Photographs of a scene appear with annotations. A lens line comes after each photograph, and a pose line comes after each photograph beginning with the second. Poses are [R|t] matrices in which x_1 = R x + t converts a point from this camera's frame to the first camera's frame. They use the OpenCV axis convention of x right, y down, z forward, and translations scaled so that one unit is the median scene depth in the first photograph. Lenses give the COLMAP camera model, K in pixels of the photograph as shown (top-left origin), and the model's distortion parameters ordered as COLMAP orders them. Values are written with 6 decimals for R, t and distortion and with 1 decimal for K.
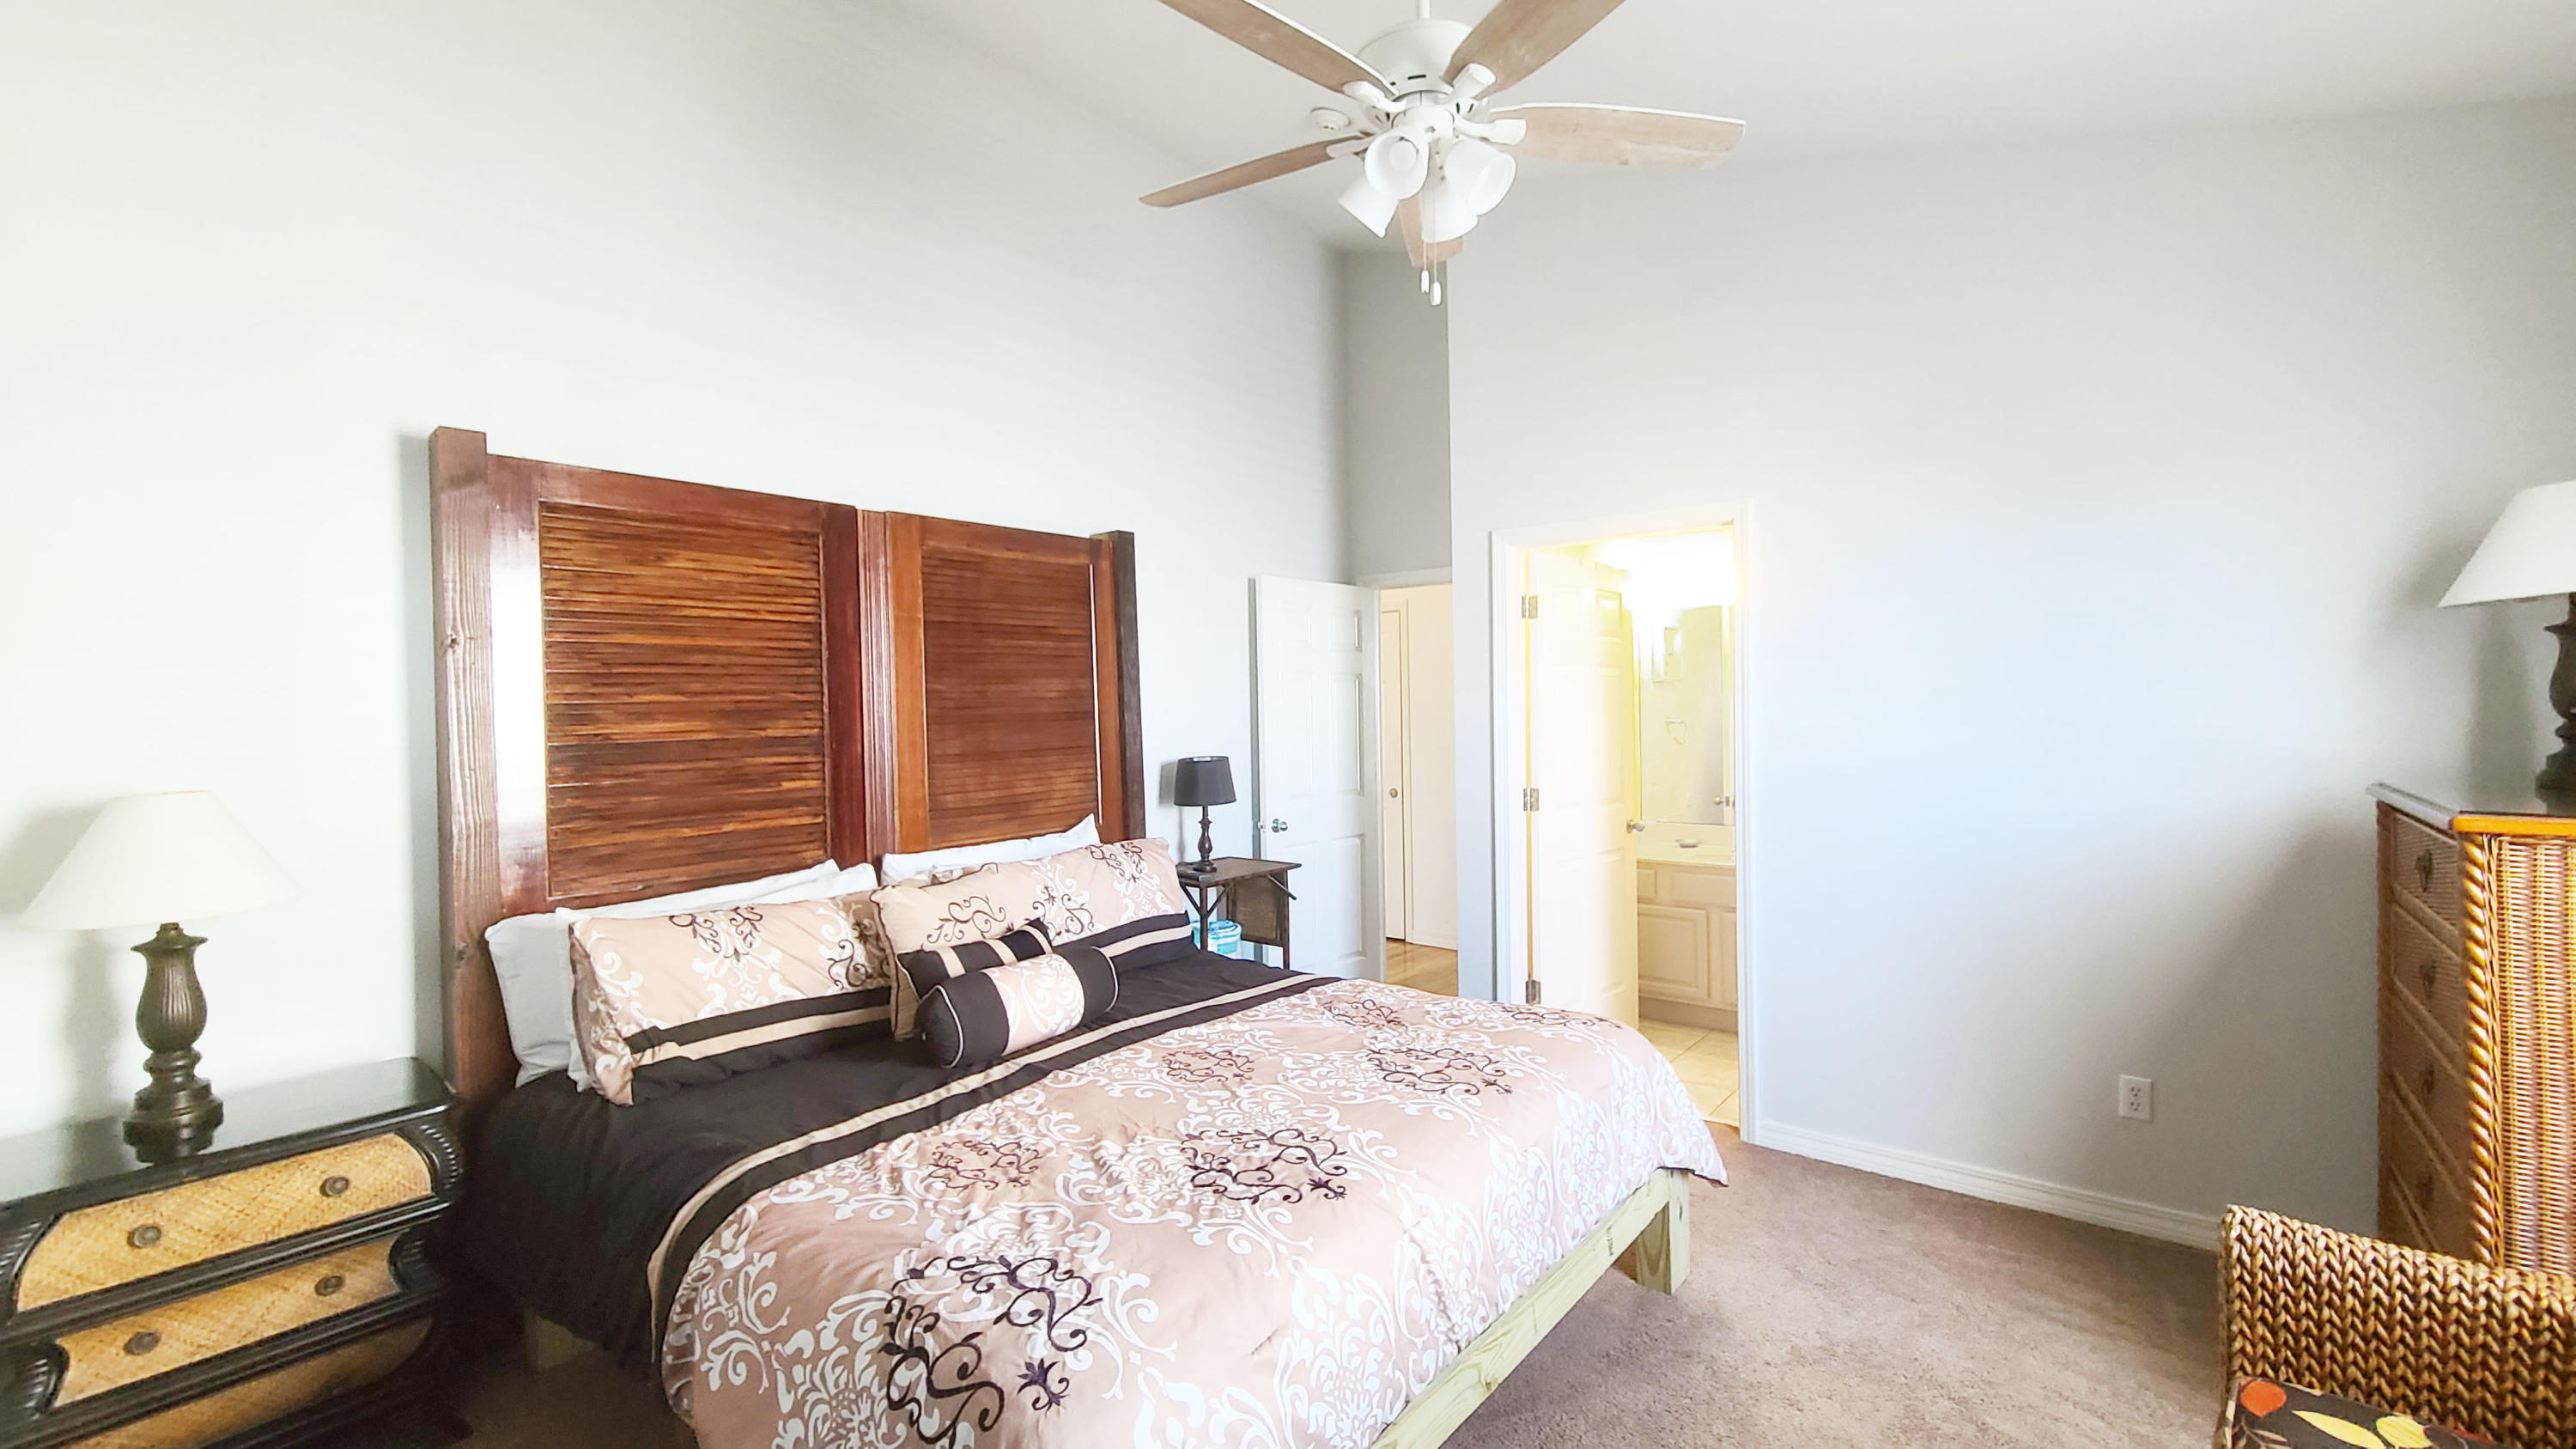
lens RADIAL K [[1059.5, 0, 1299.1], [0, 1059.5, 726.2], [0, 0, 1]] dist [0.000834, -0.002669]
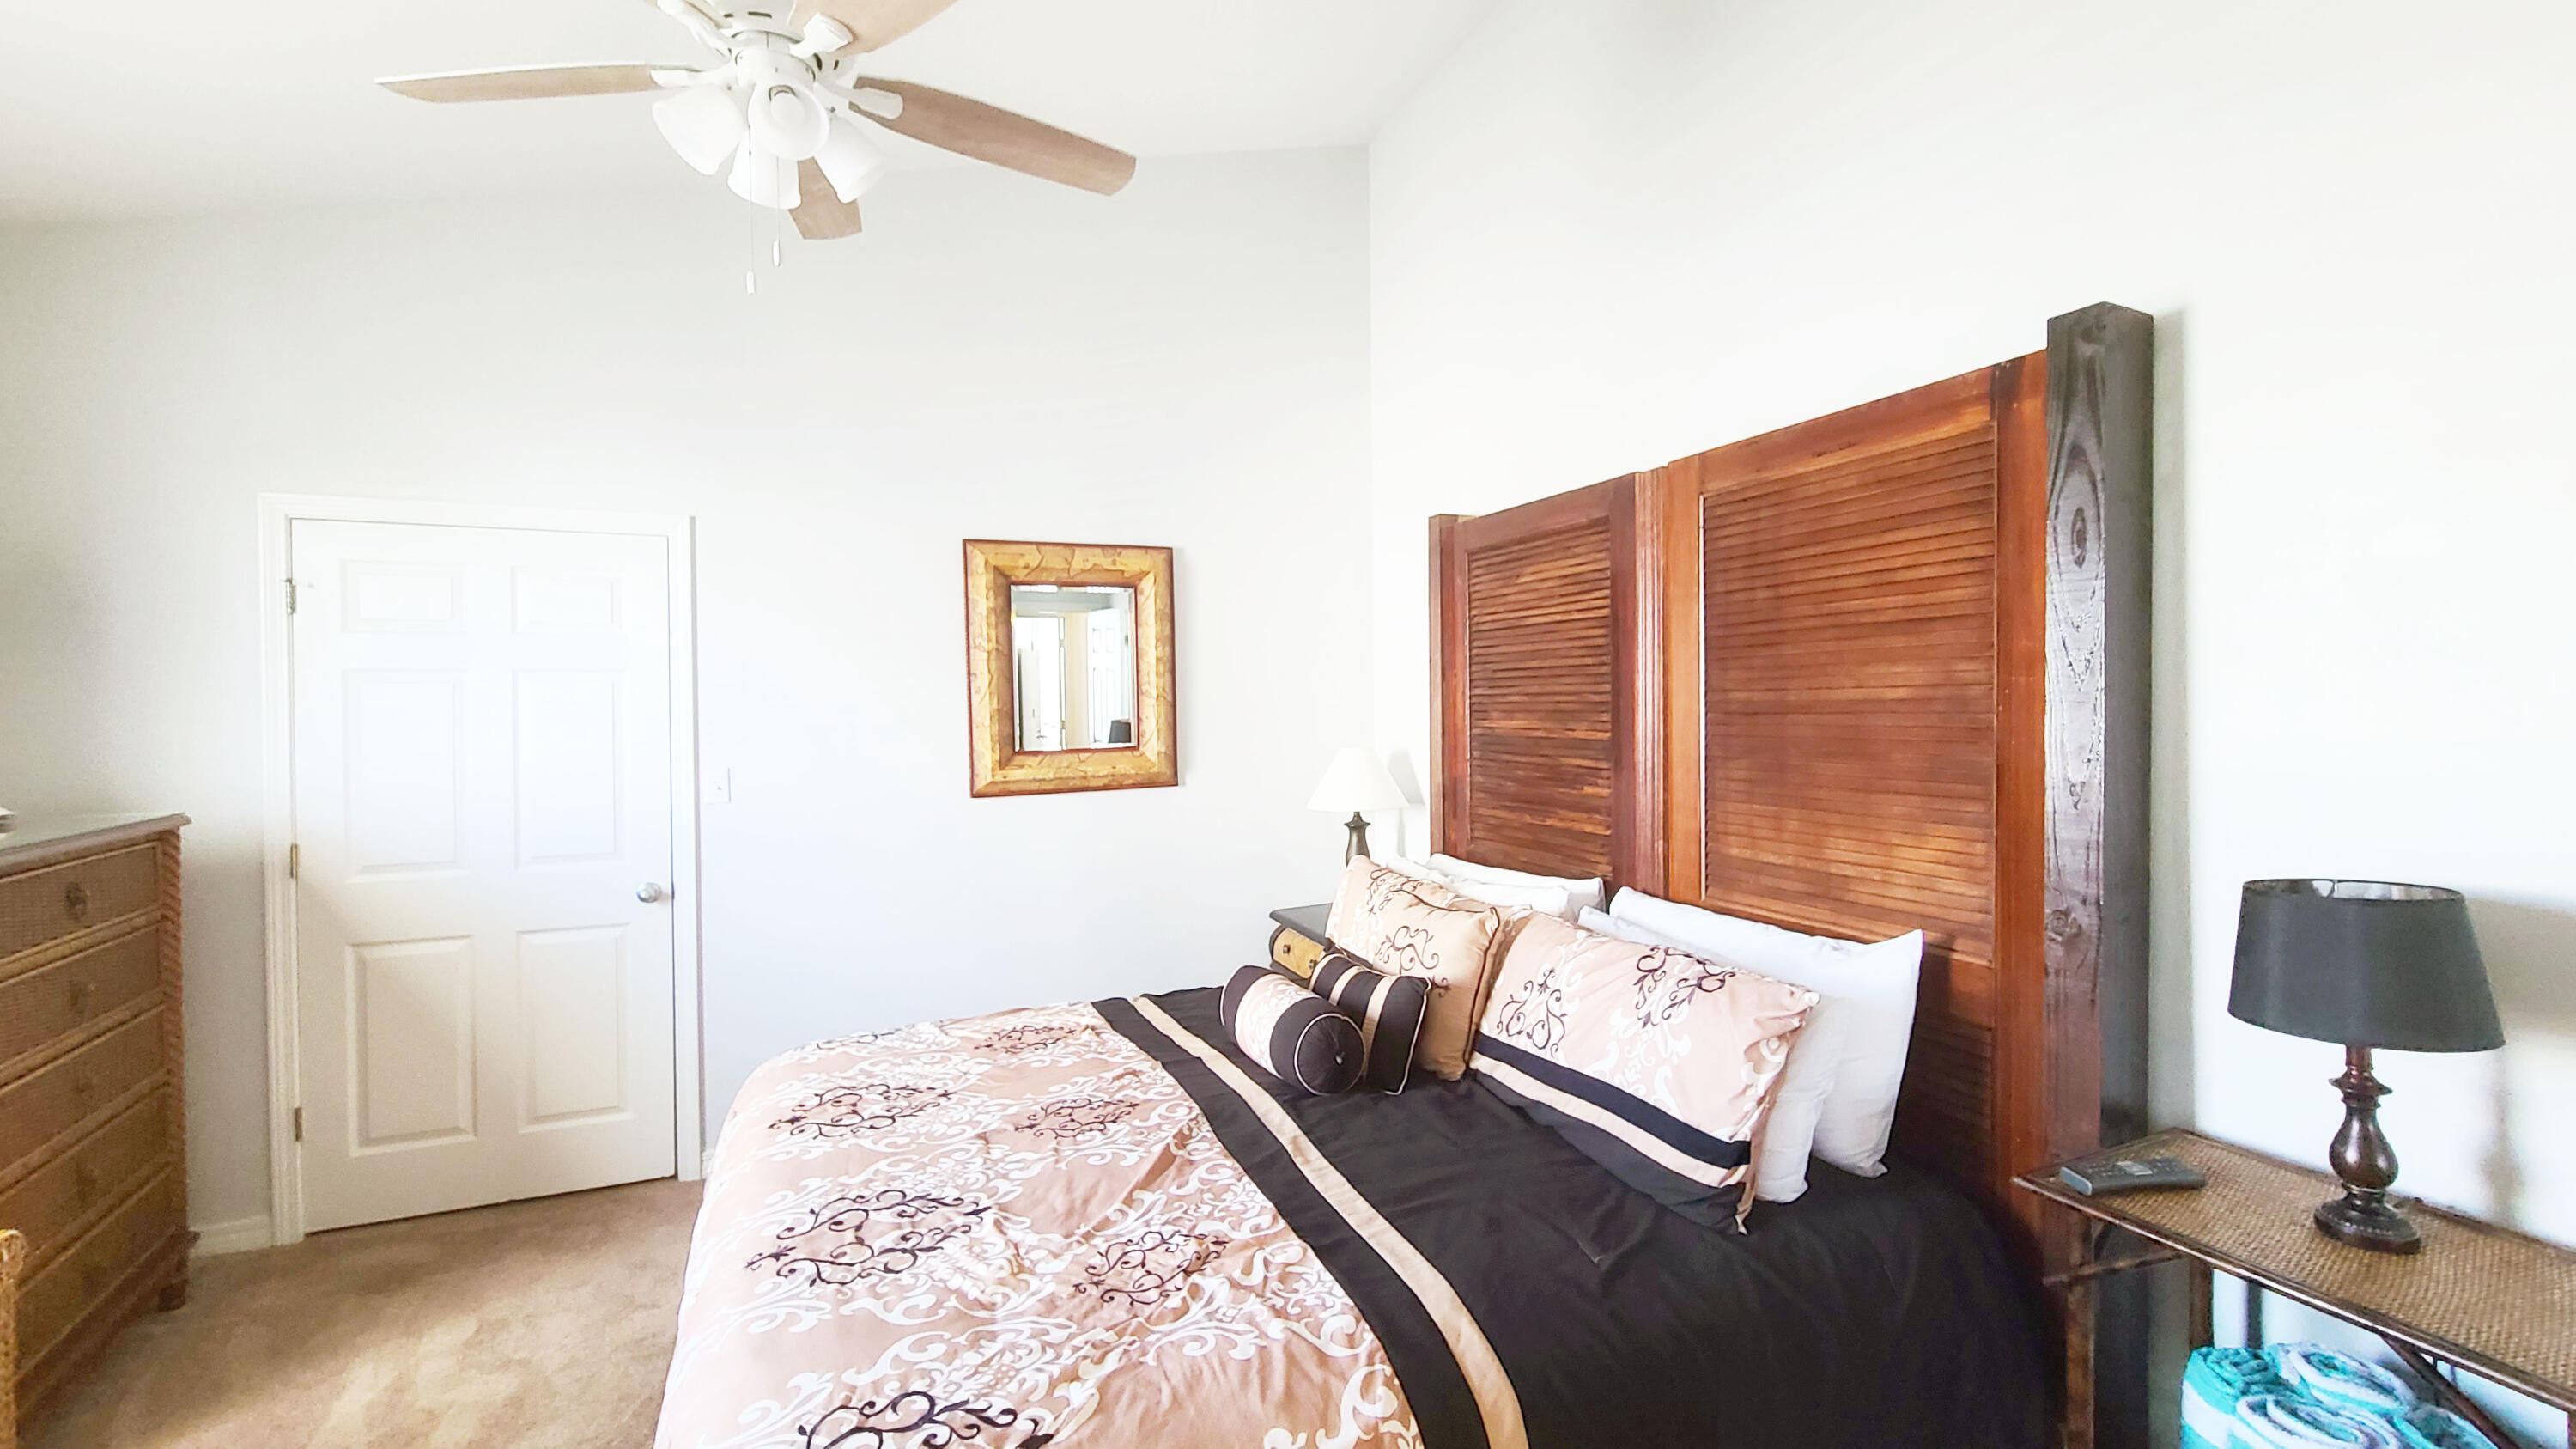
lens RADIAL K [[1059.5, 0, 1304.3], [0, 1059.5, 708.3], [0, 0, 1]] dist [0.000834, -0.002669]
pose [[-0.458504, 0.031336, -0.888140, 0.489303], [-0.000102, 0.999376, 0.035313, -0.052563], [0.888693, 0.016282, -0.458214, 1.233706]]
